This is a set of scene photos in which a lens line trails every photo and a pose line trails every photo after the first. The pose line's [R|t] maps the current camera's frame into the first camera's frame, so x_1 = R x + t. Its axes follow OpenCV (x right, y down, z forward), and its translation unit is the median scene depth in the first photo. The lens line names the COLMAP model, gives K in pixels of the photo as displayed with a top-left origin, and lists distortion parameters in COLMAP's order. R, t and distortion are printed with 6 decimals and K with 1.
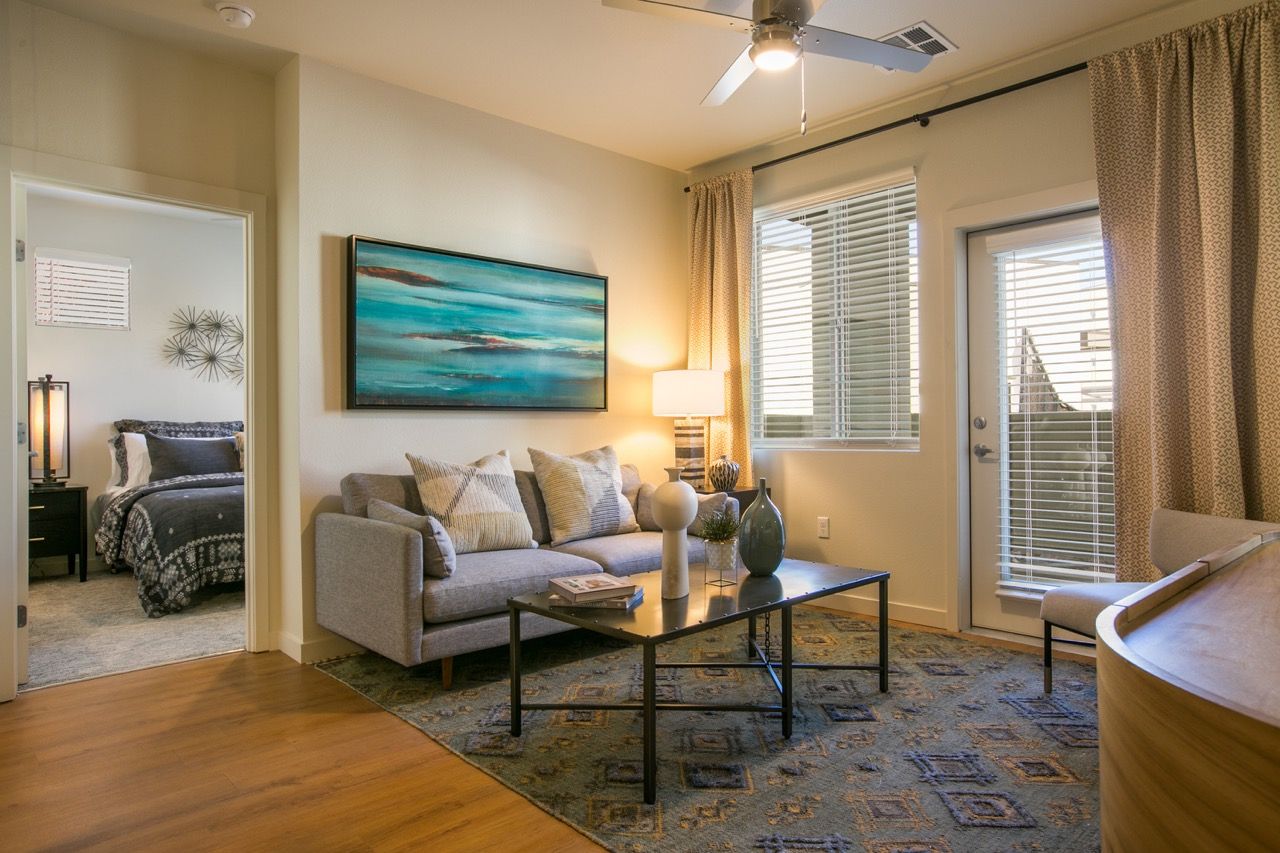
lens RADIAL K [[807.9, 0, 654.4], [0, 807.9, 421.8], [0, 0, 1]] dist [-0.040725, 0.055537]
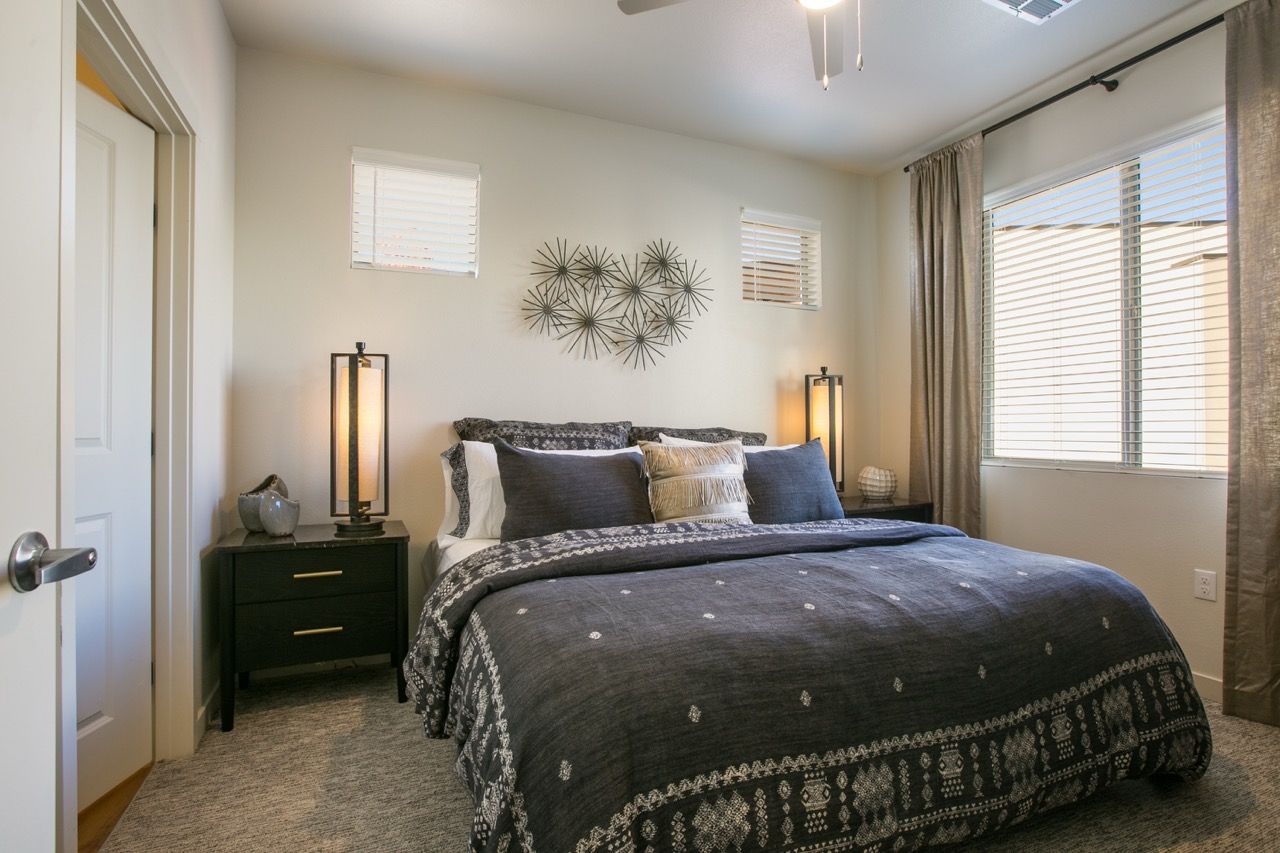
lens RADIAL K [[614.1, 0, 640.0], [0, 614.1, 426.5], [0, 0, 1]] dist [-0.049445, 0.017316]
pose [[0.943809, 0.008671, -0.330378, -0.404466], [-0.007565, 0.999961, 0.004635, 0.000571], [0.330406, -0.001875, 0.943837, 0.638796]]
